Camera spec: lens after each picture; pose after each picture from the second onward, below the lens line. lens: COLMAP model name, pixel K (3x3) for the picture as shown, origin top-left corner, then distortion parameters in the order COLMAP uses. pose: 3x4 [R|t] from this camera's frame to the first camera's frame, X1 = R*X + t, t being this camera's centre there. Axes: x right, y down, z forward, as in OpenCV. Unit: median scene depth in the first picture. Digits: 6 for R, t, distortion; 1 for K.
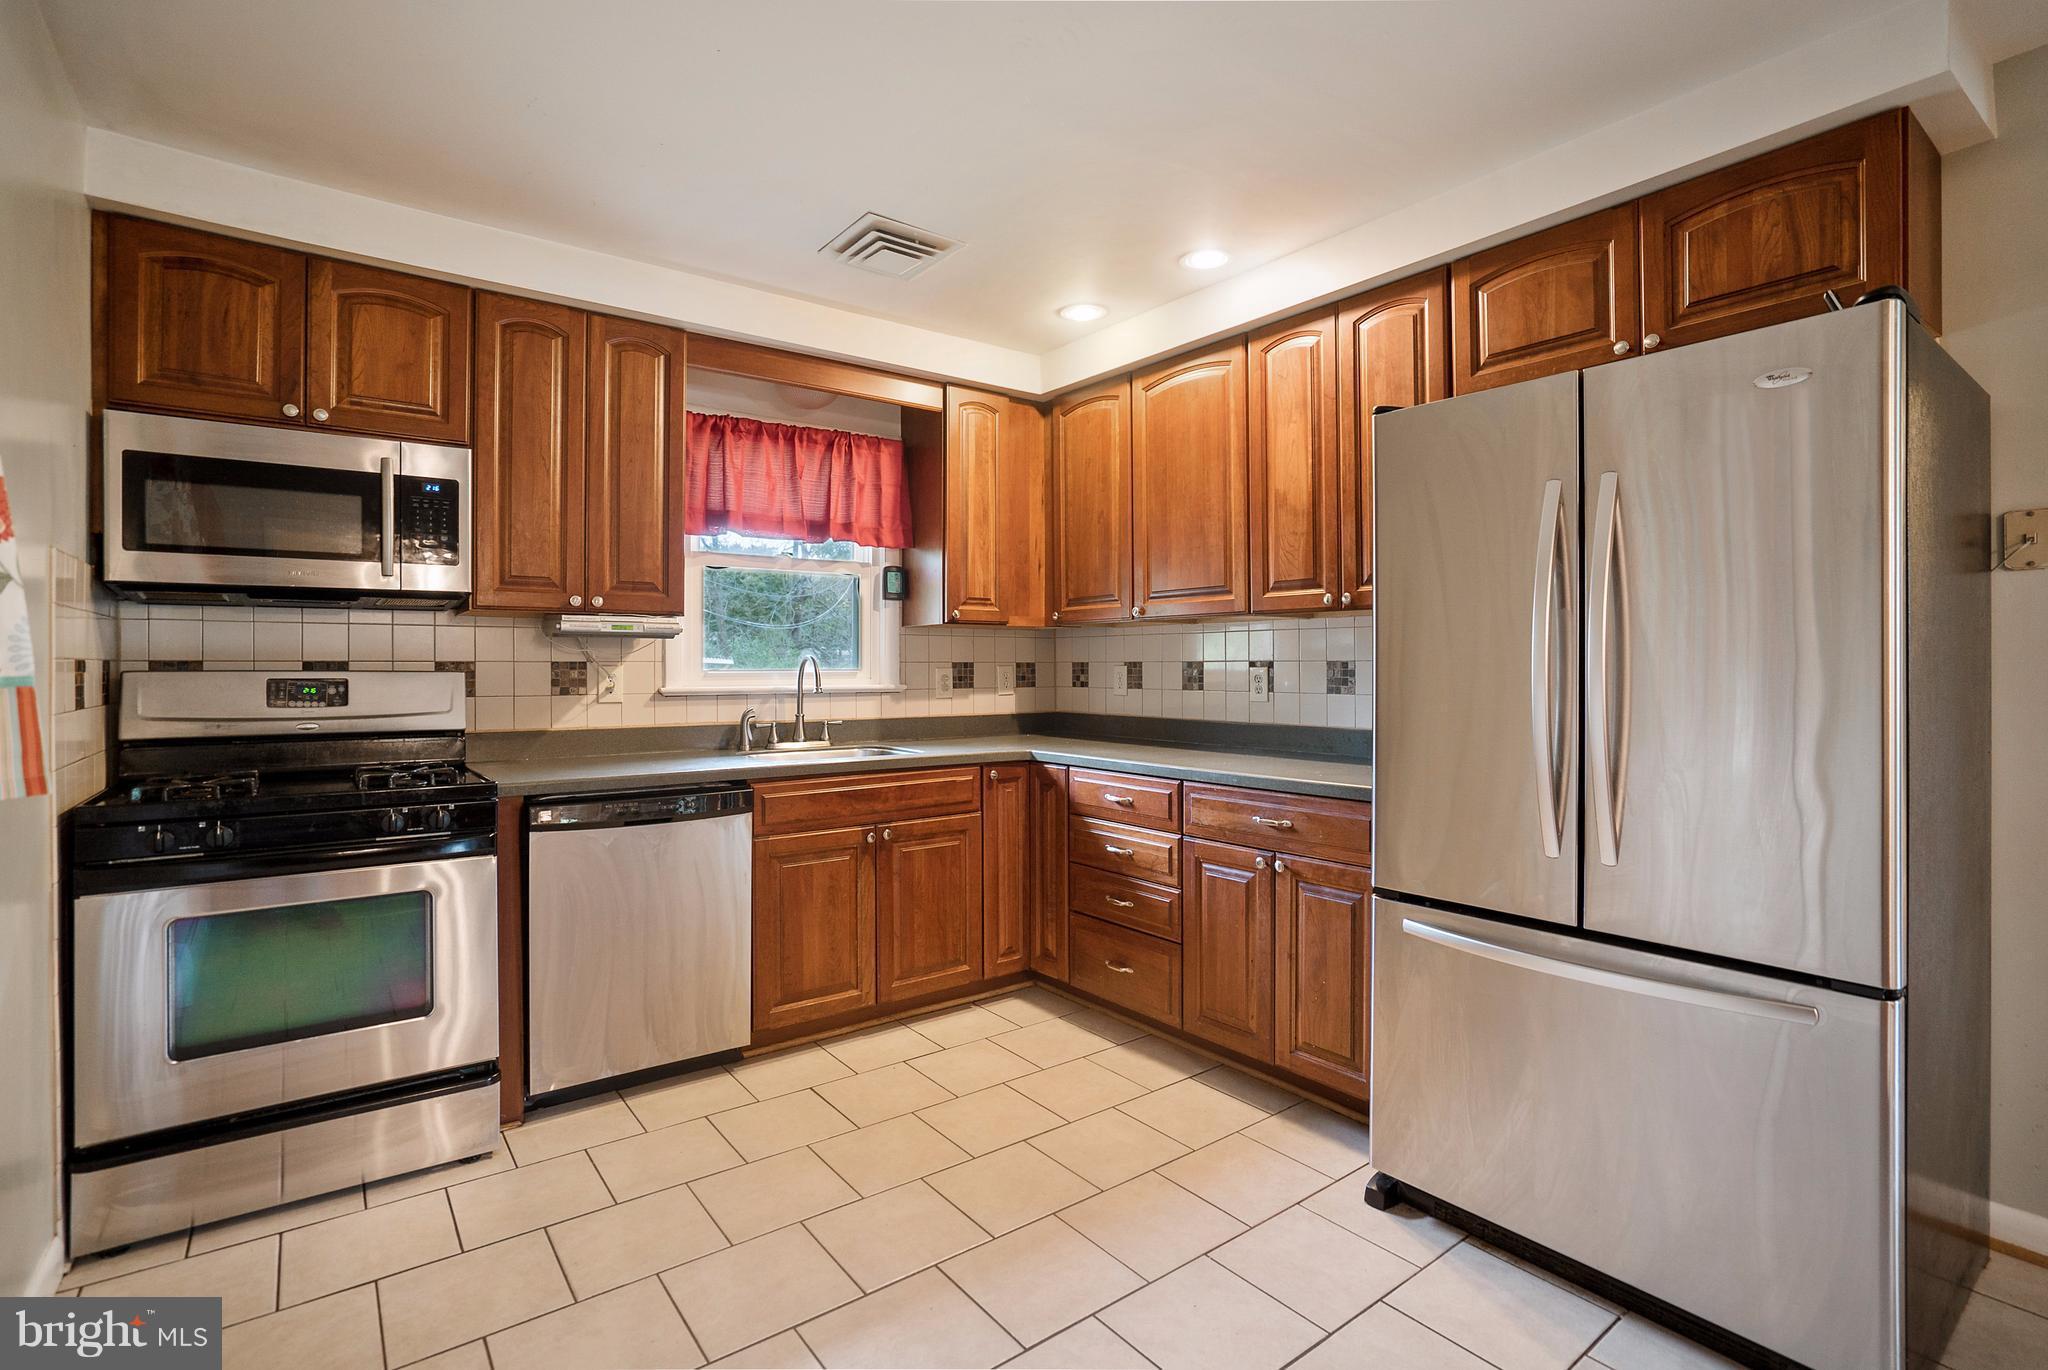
lens RADIAL K [[966.8, 0, 1026.6], [0, 966.8, 673.3], [0, 0, 1]] dist [-0.052326, 0.036736]
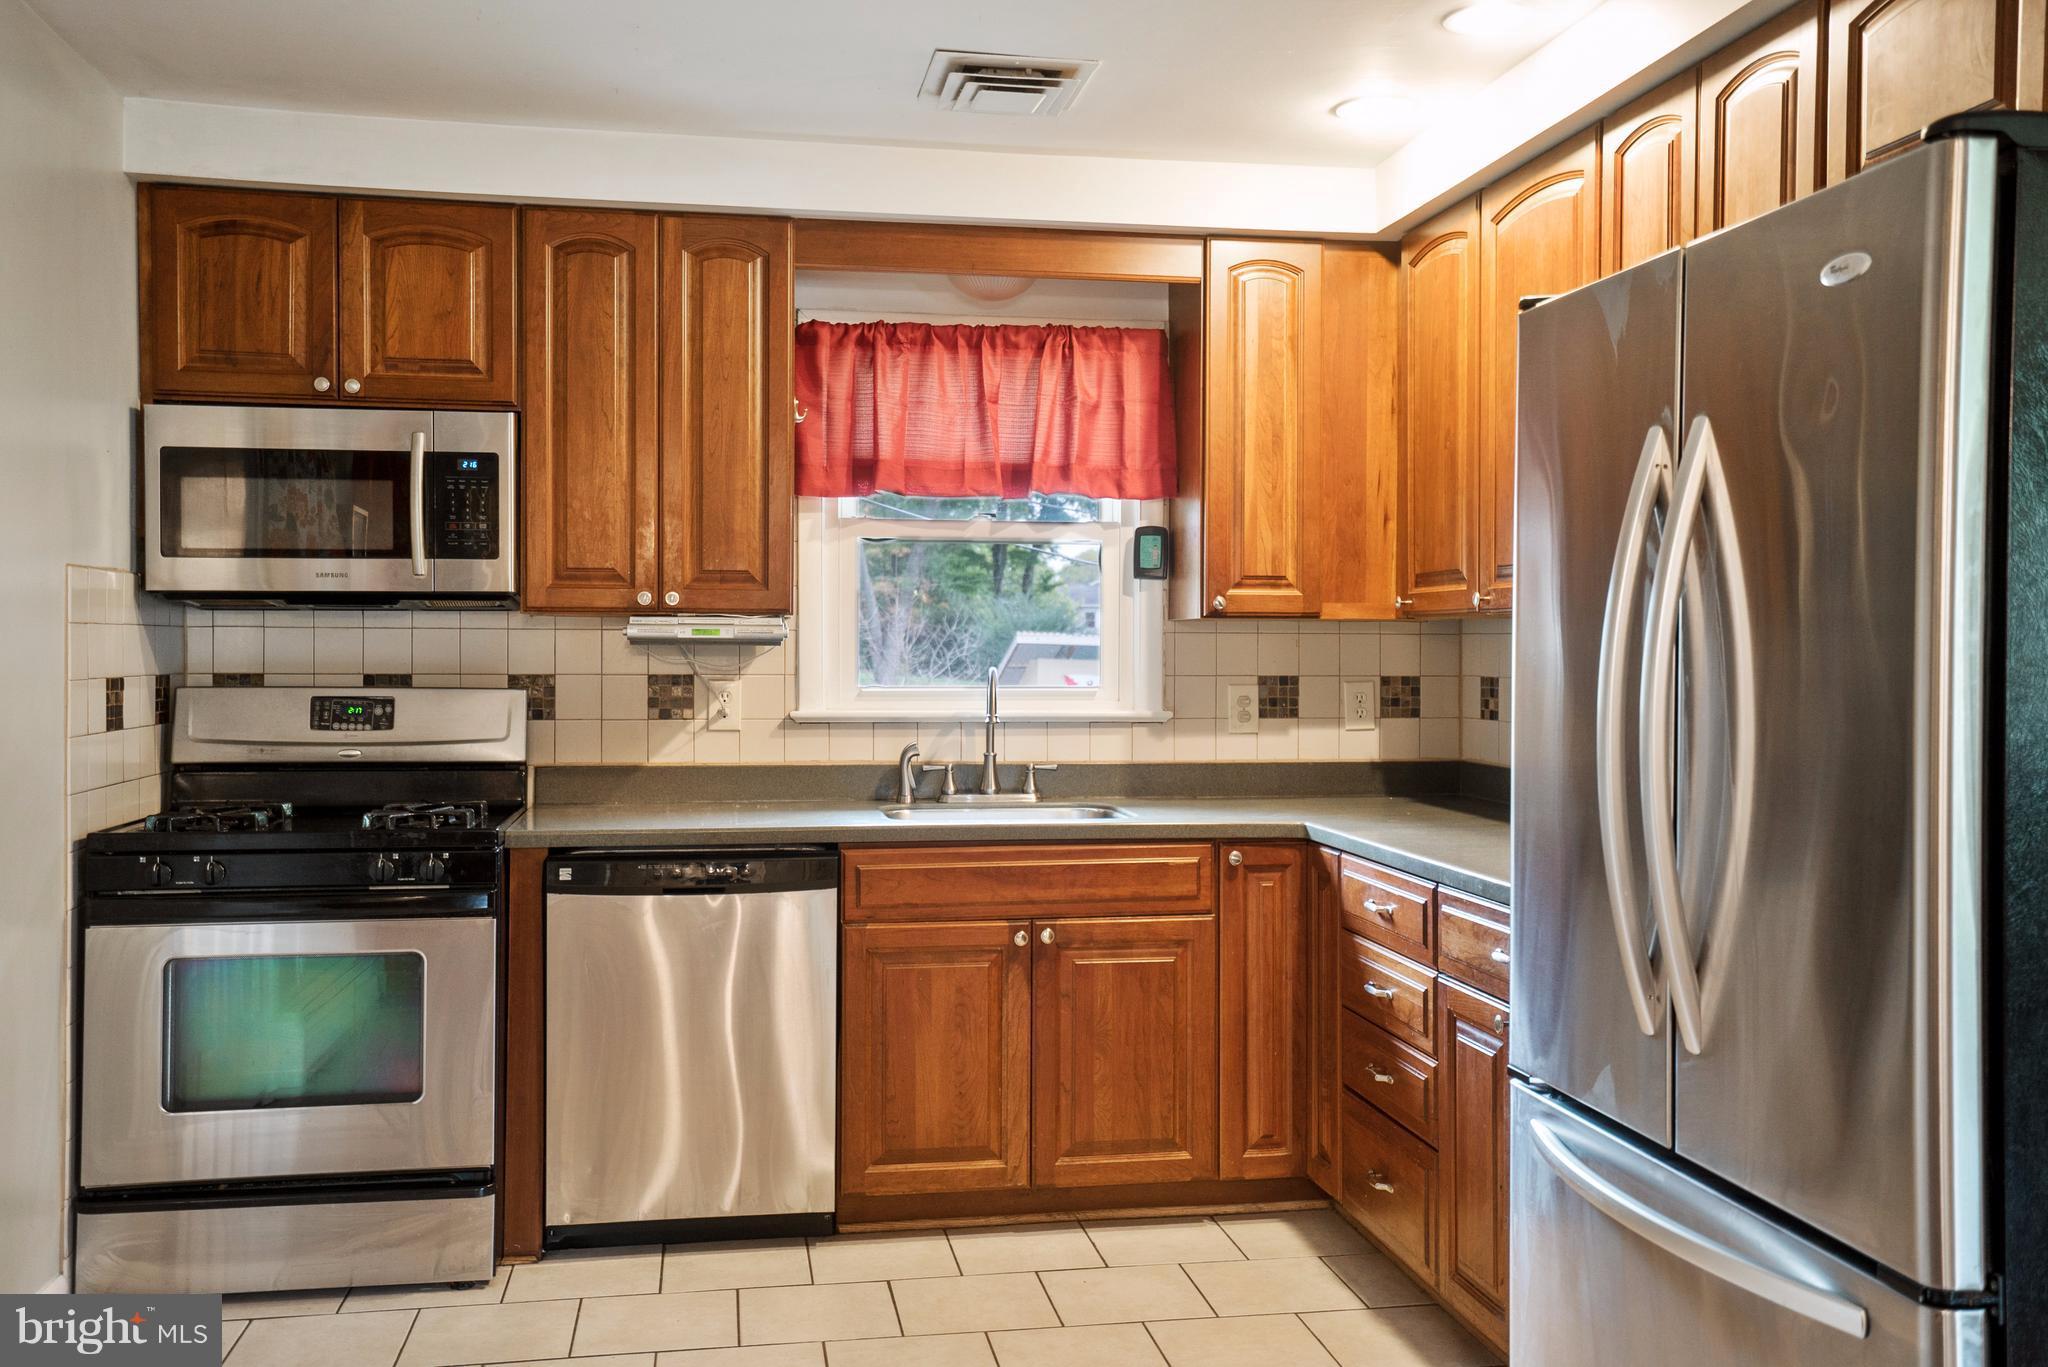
lens RADIAL K [[1839.0, 0, 1024.0], [0, 1839.0, 683.5], [0, 0, 1]] dist [0.001230, 0.284274]
pose [[0.888334, 0.014788, -0.458961, 0.437454], [-0.009314, 0.999856, 0.014188, -0.028888], [0.459104, -0.008329, 0.888343, -0.154568]]
